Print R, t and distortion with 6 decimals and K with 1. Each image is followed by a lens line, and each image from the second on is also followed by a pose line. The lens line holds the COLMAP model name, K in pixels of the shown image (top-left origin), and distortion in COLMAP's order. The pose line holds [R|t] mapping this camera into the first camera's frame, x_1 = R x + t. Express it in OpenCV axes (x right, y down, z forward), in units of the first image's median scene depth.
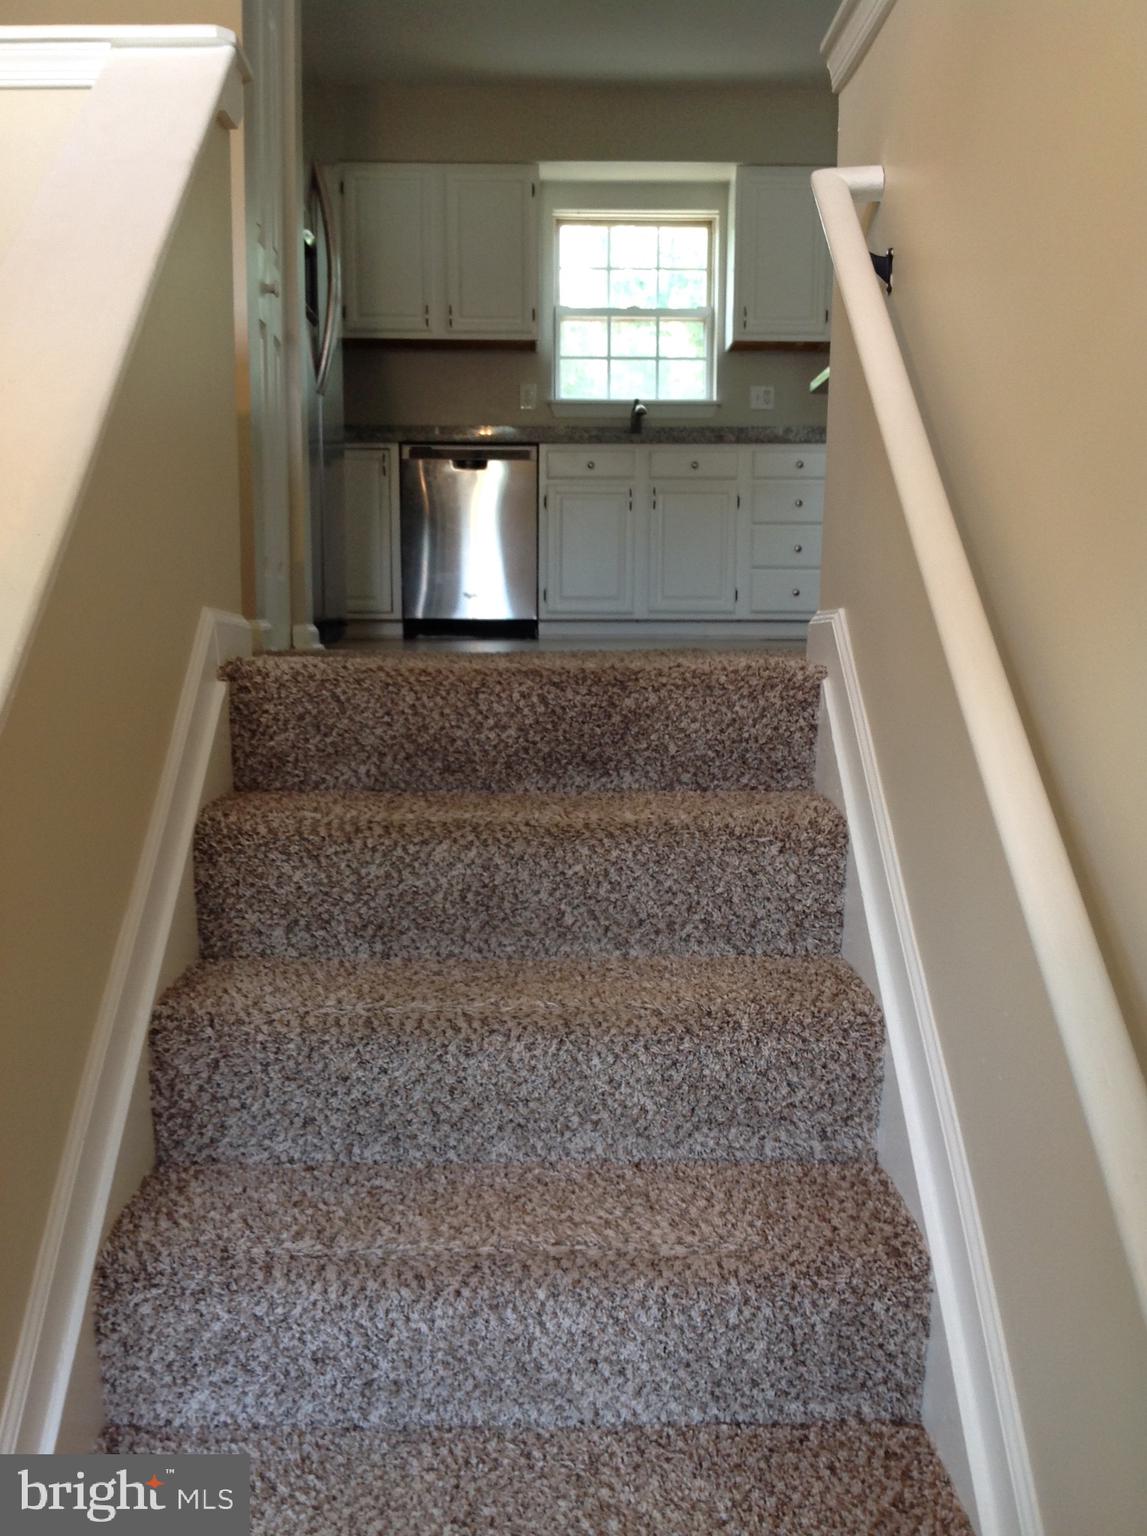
lens RADIAL K [[1445.9, 0, 575.0], [0, 1445.9, 775.4], [0, 0, 1]] dist [0.010789, 0.000000]
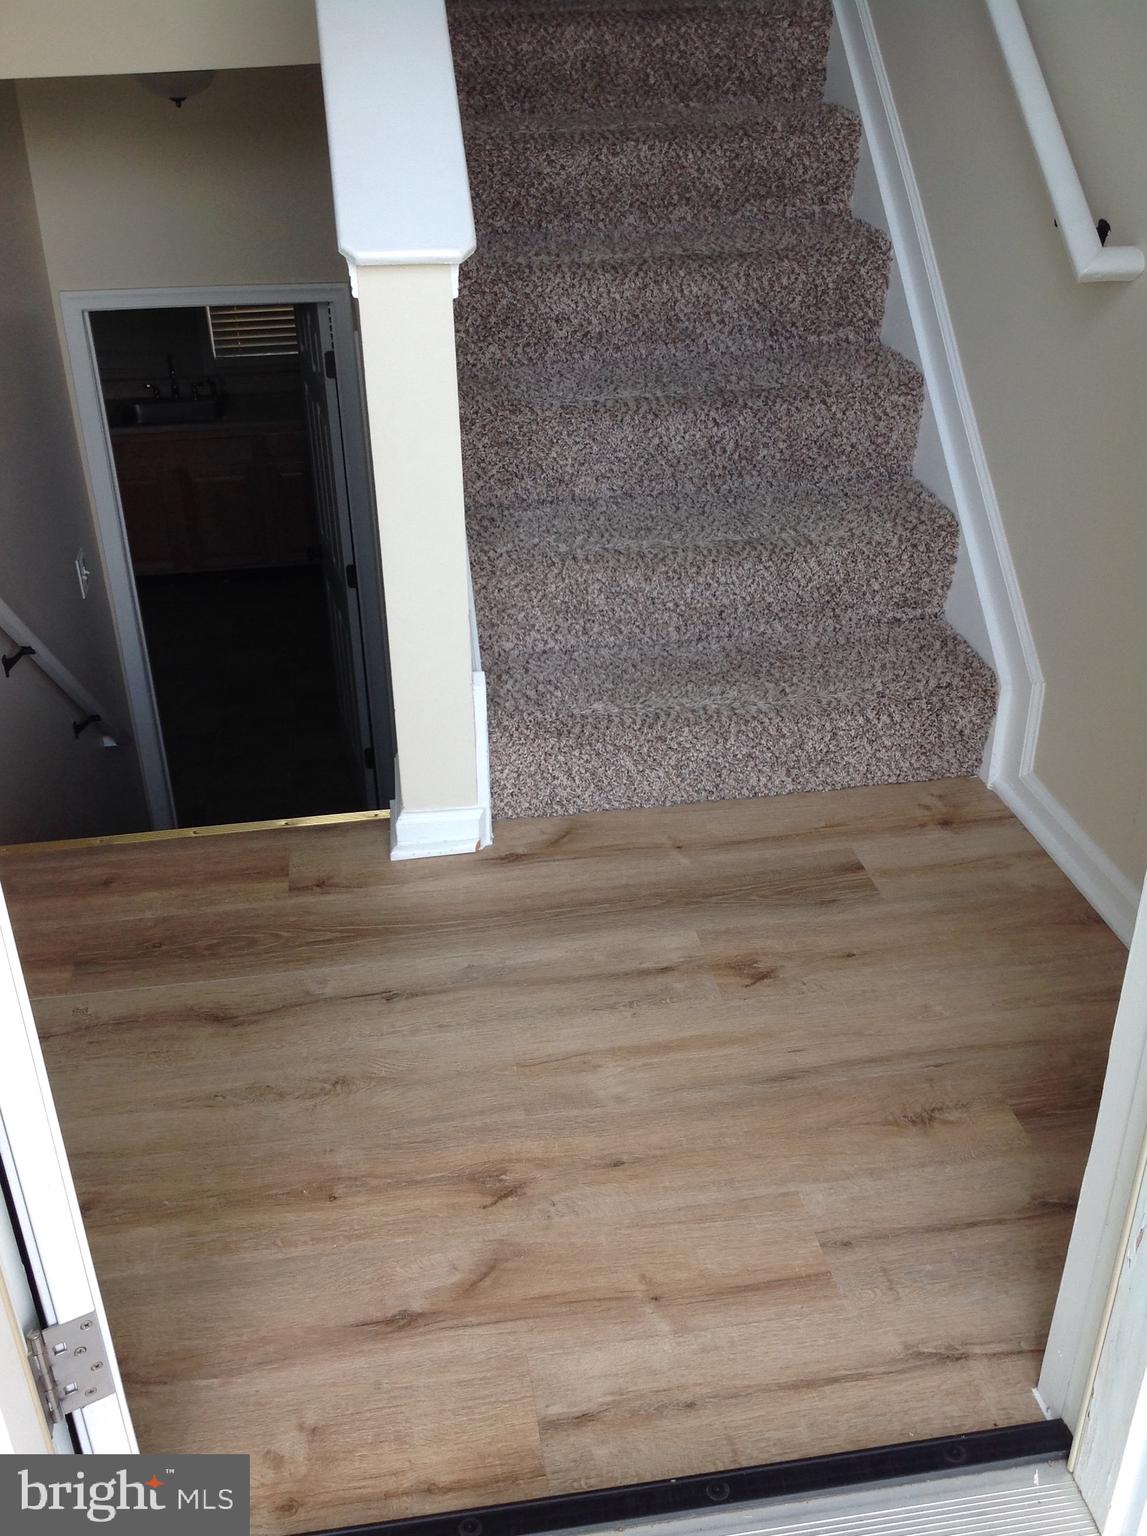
lens RADIAL K [[1445.9, 0, 579.6], [0, 1445.9, 761.3], [0, 0, 1]] dist [0.010789, 0.000000]
pose [[0.991093, -0.081810, 0.105082, -0.341128], [0.034078, 0.918588, 0.393744, 0.176297], [-0.128739, -0.386656, 0.913194, -0.762335]]
